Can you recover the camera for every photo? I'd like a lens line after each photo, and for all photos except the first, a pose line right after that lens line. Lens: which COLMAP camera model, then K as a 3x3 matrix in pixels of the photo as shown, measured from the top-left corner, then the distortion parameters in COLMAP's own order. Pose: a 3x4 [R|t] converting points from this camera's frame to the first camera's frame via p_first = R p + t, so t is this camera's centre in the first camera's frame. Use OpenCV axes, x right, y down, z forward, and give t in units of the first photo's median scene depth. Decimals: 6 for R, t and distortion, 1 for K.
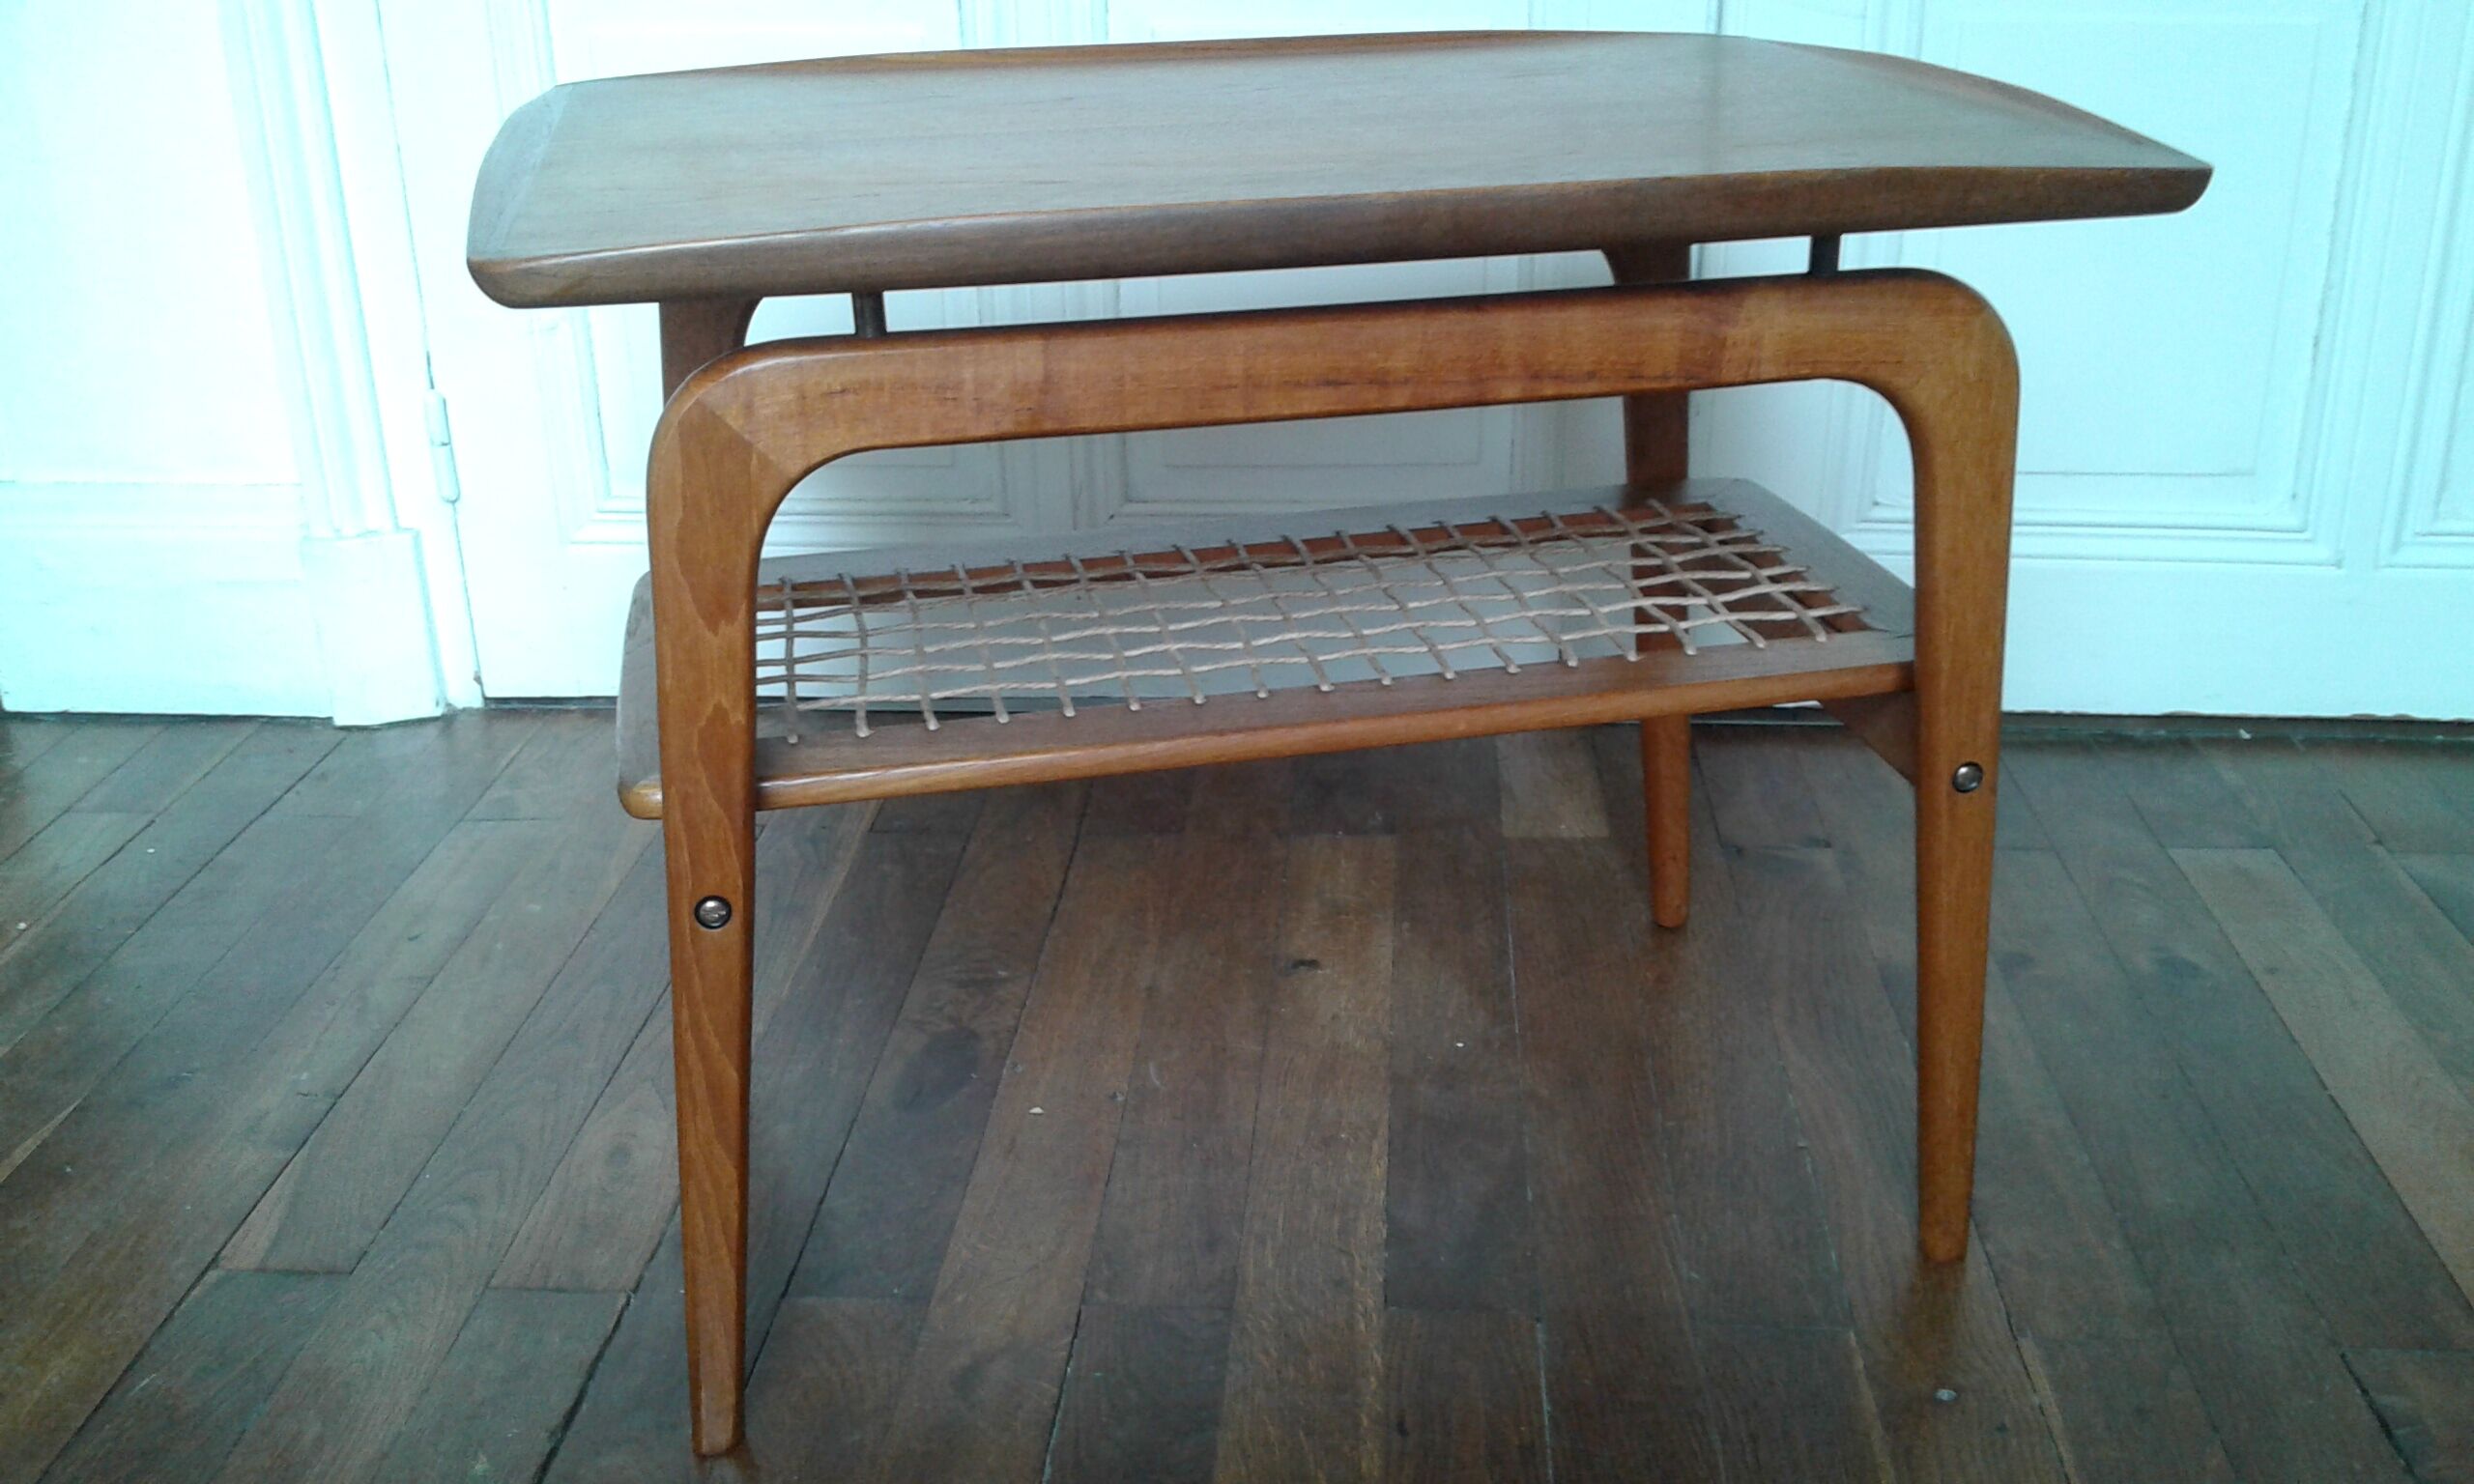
lens RADIAL K [[2276.5, 0, 1213.0], [0, 2276.5, 693.6], [0, 0, 1]] dist [-0.004475, 0.000000]
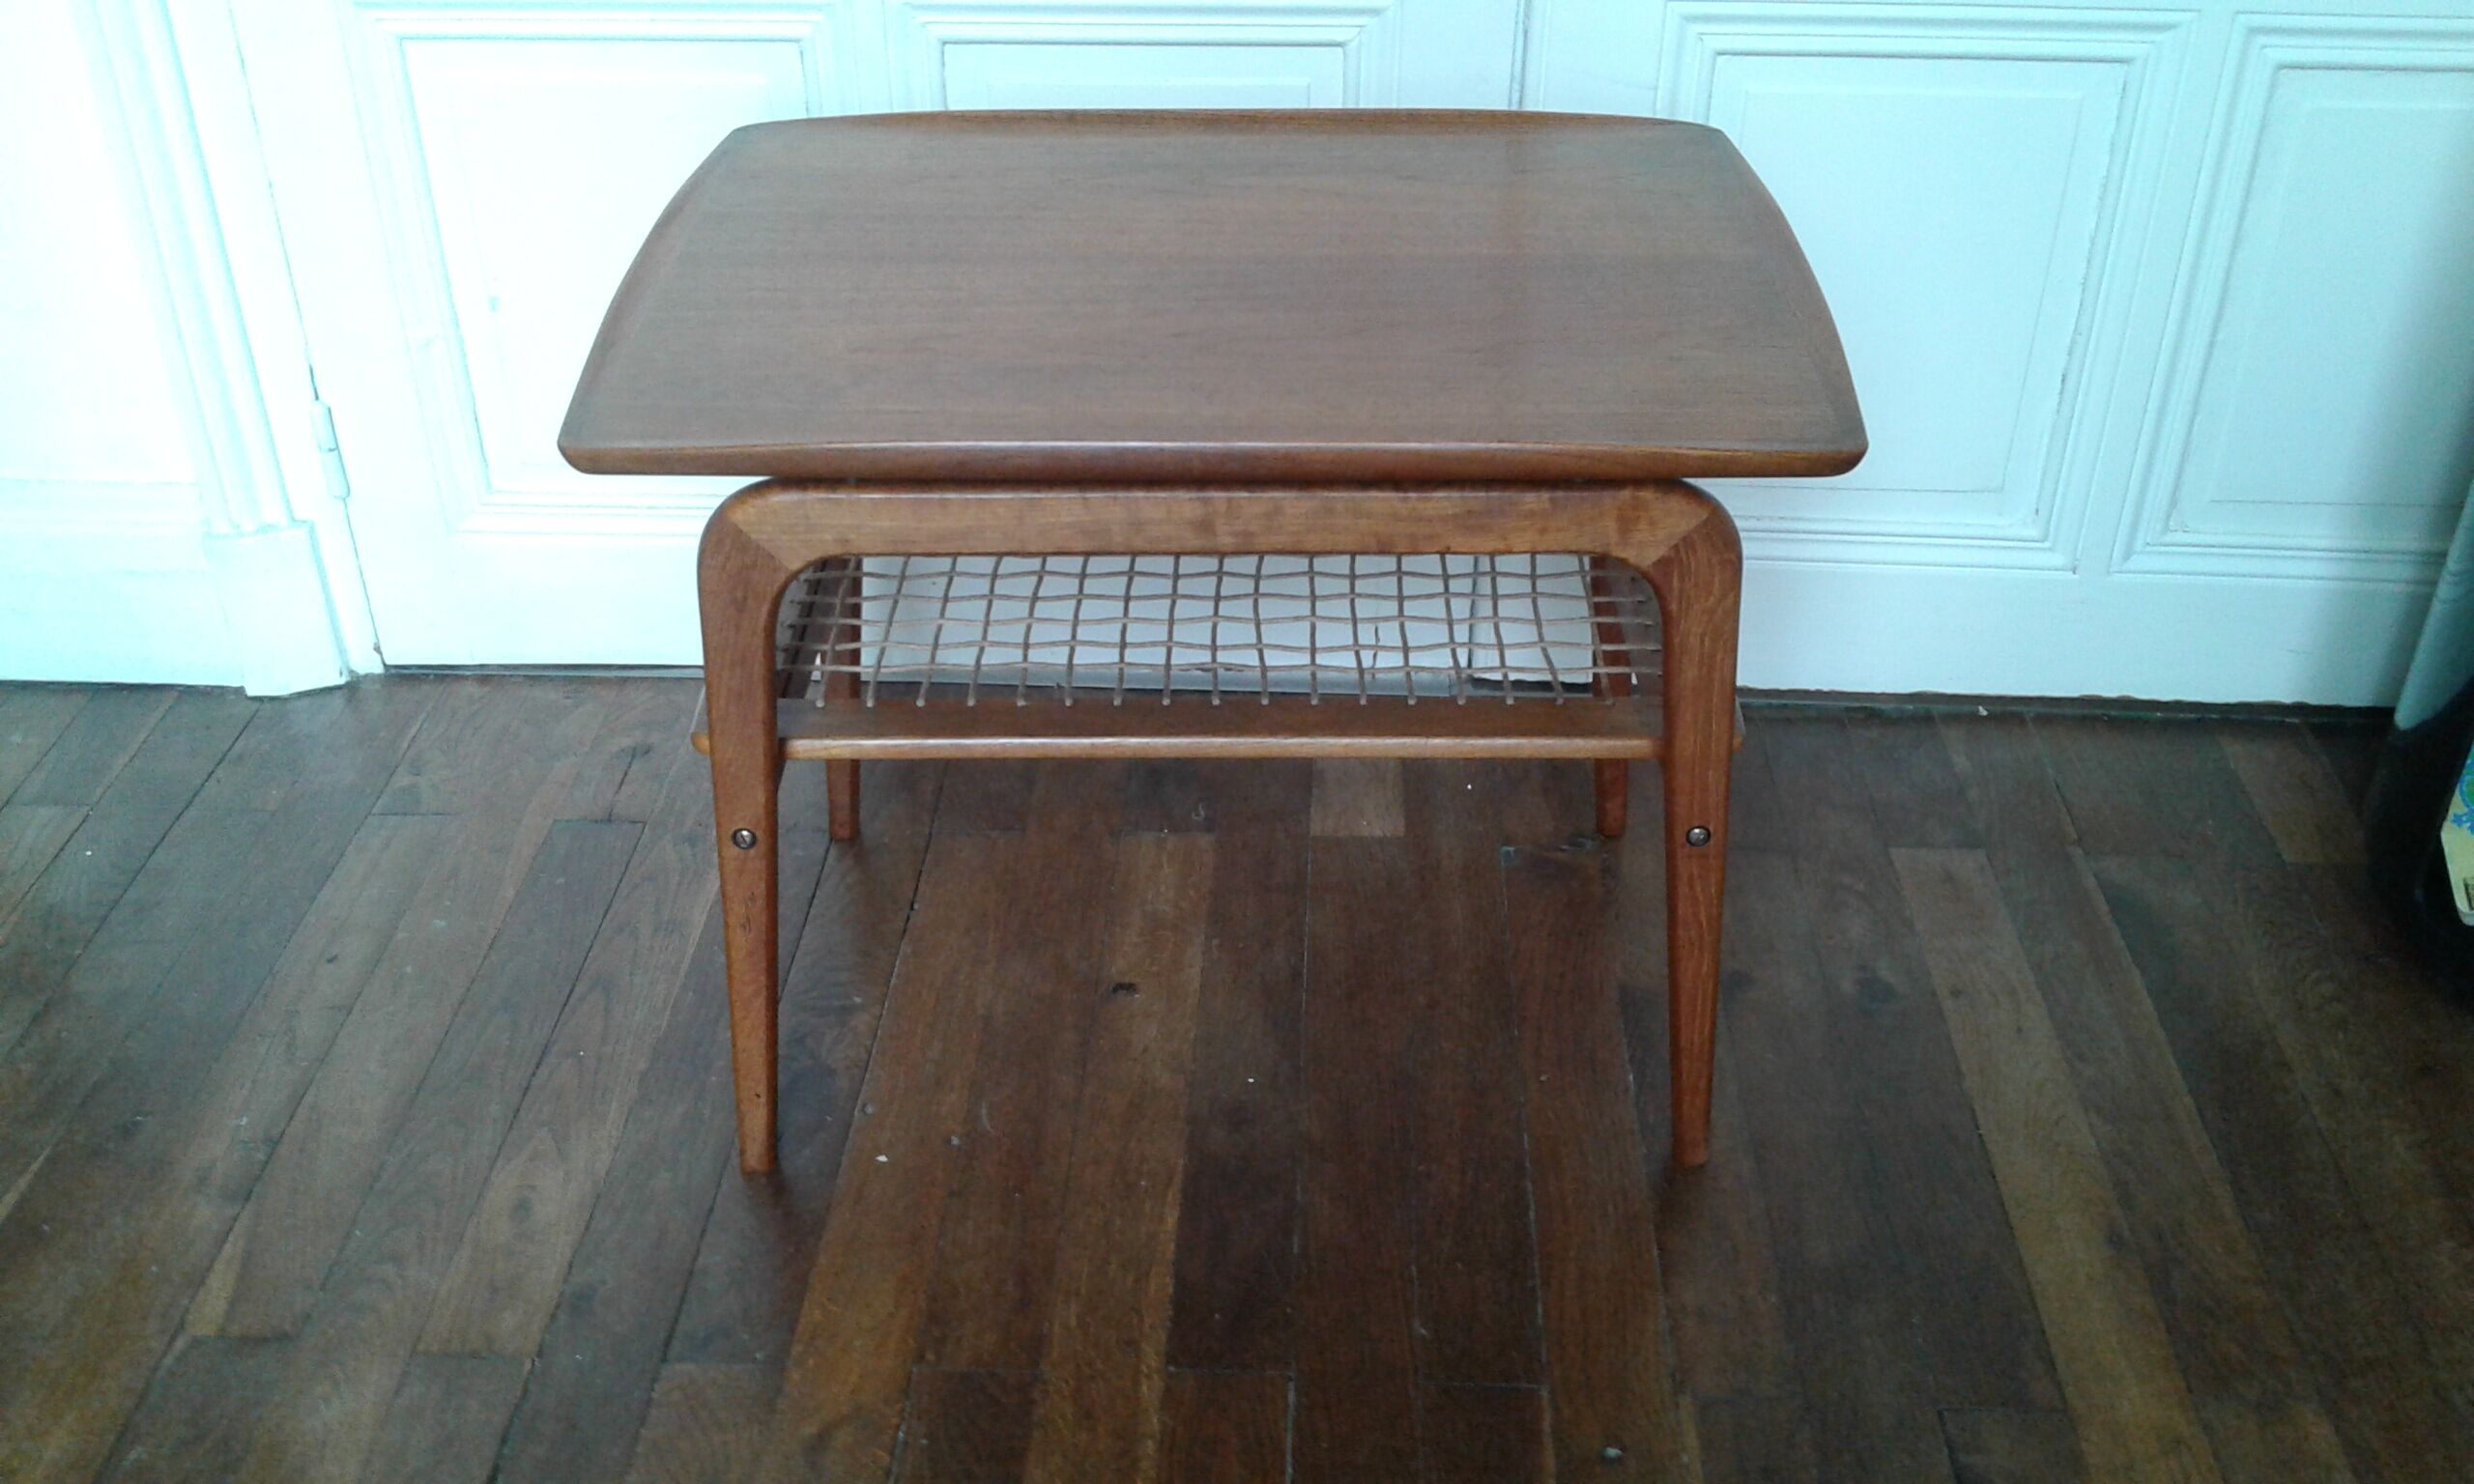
lens RADIAL K [[2276.5, 0, 1213.2], [0, 2276.5, 657.3], [0, 0, 1]] dist [-0.004475, 0.000000]
pose [[0.999525, -0.003918, 0.030576, 0.051885], [-0.001499, 0.984537, 0.175168, -0.248073], [-0.030790, -0.175131, 0.984064, -0.097583]]
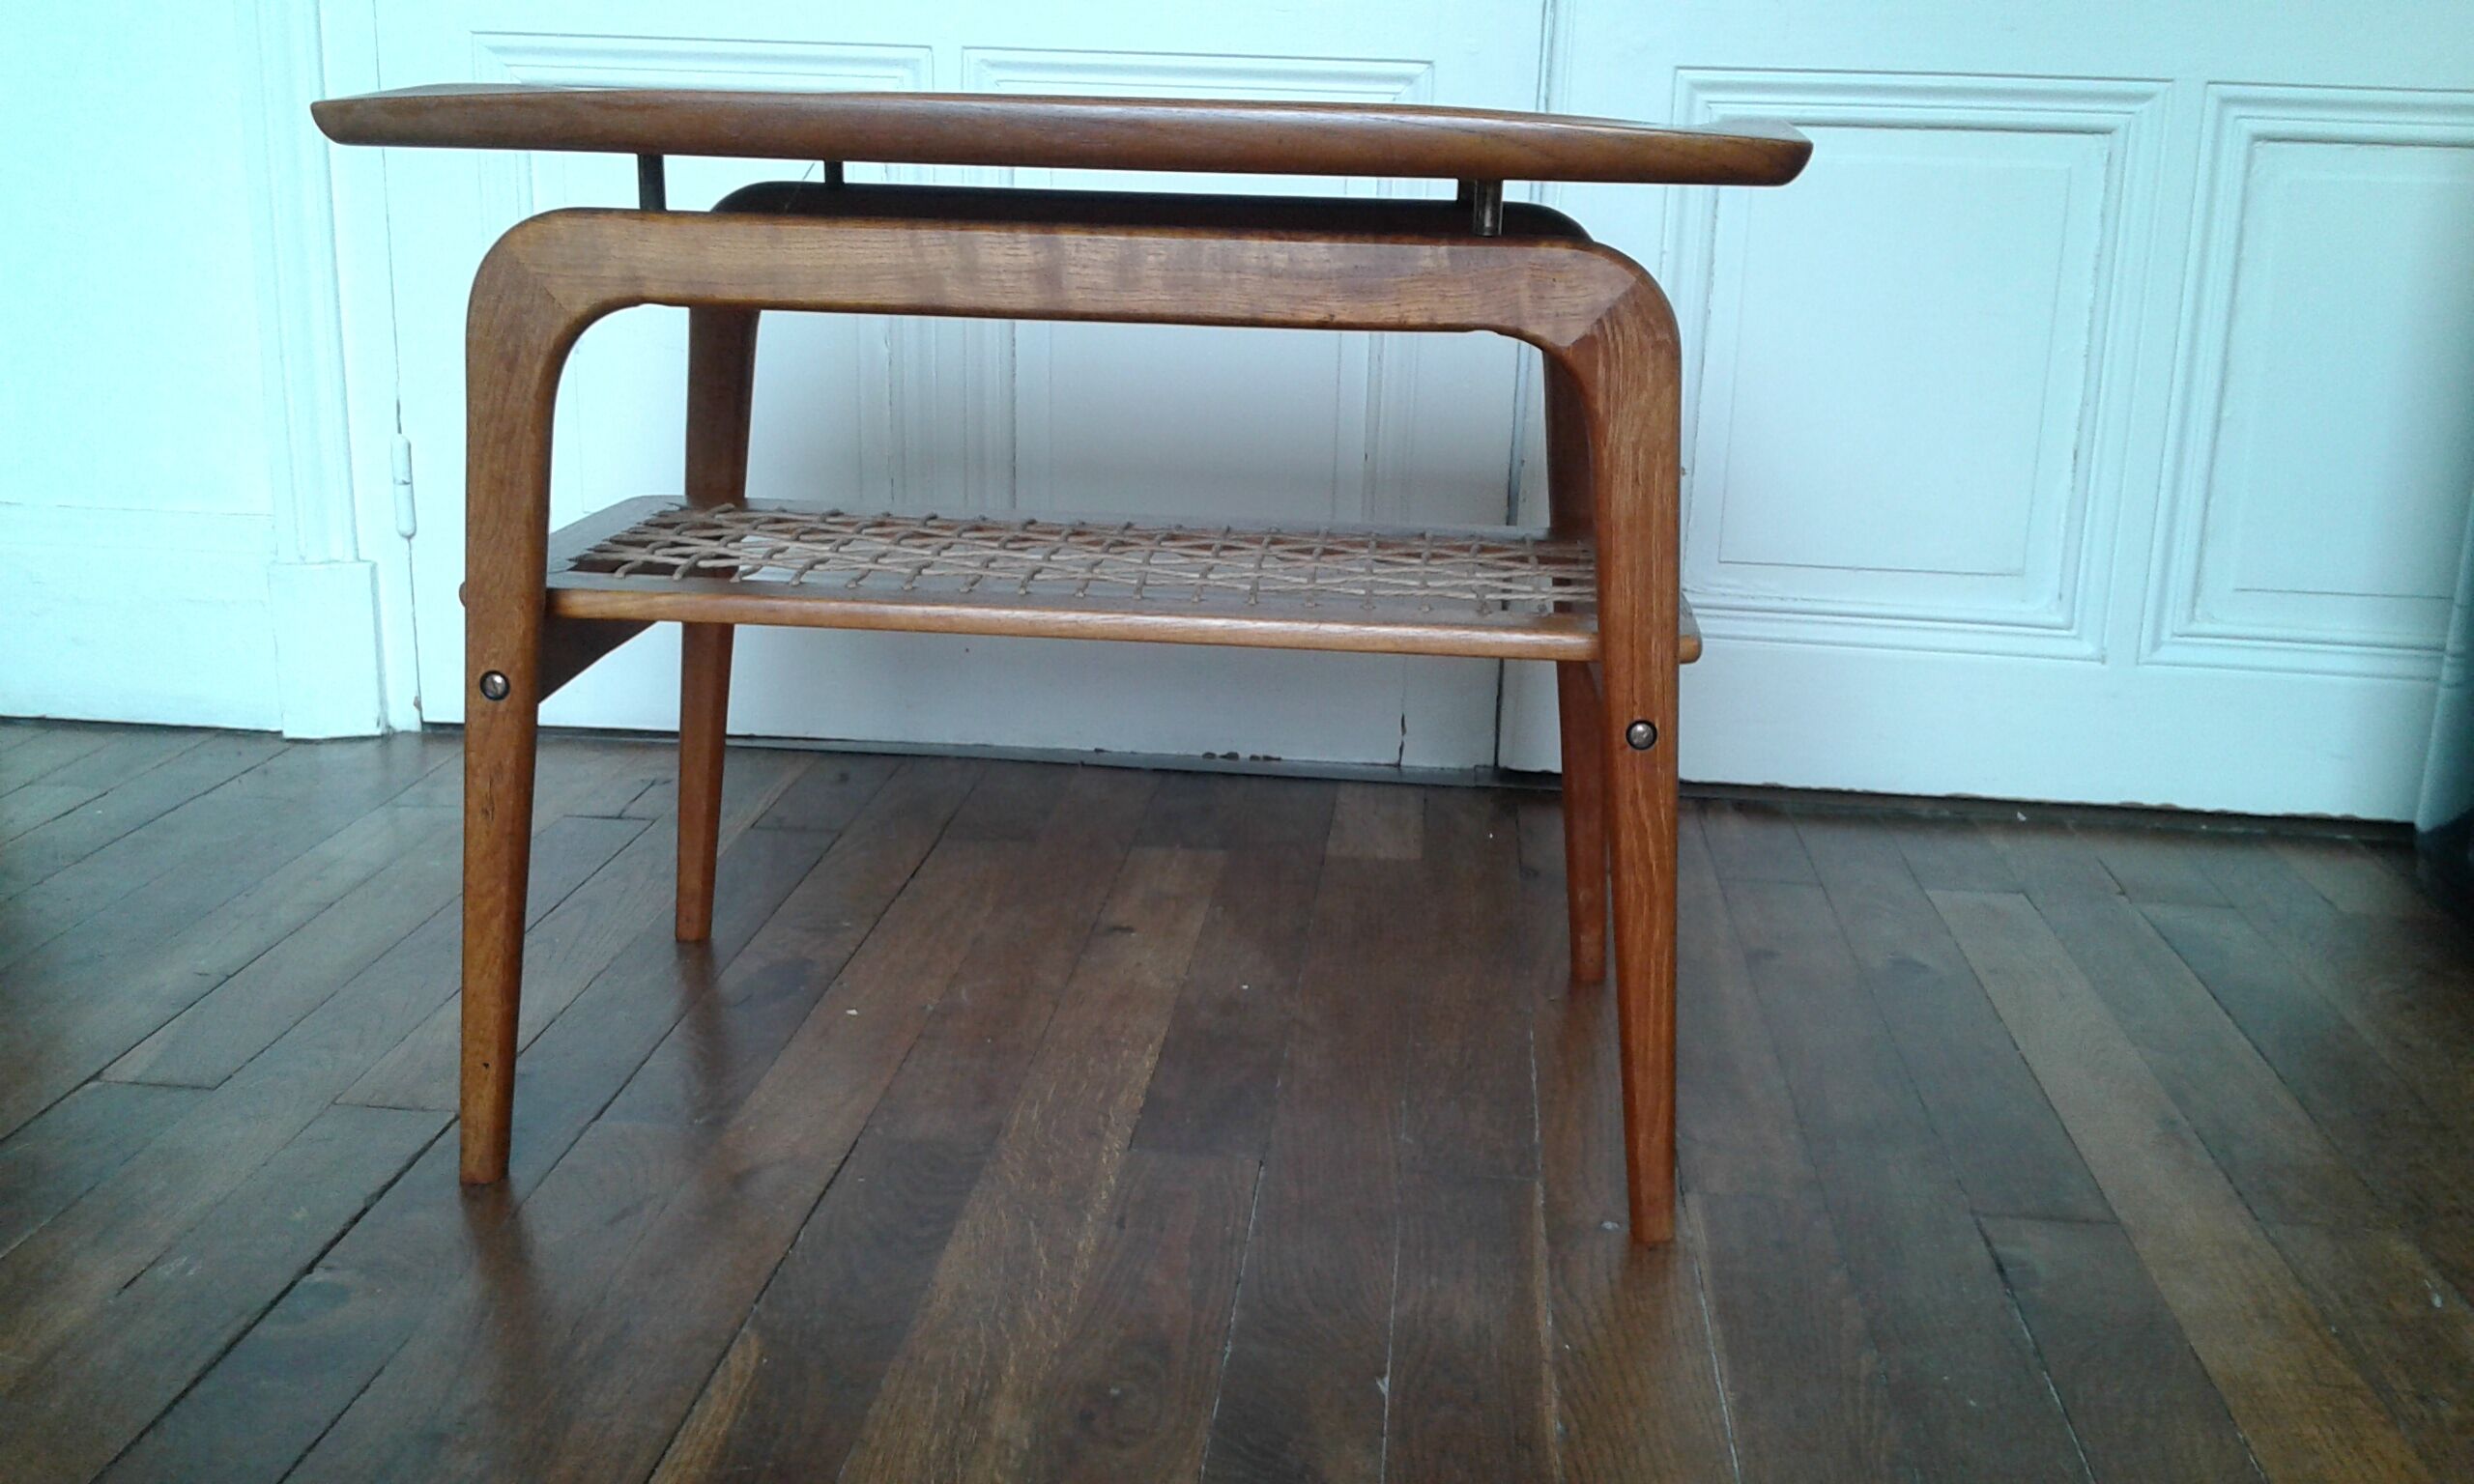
lens RADIAL K [[2276.5, 0, 1220.8], [0, 2276.5, 698.9], [0, 0, 1]] dist [-0.004475, 0.000000]
pose [[0.998839, 0.046851, -0.011189, 0.097389], [-0.047949, 0.989240, -0.138220, 0.160289], [0.004593, 0.138596, 0.990338, -0.109121]]
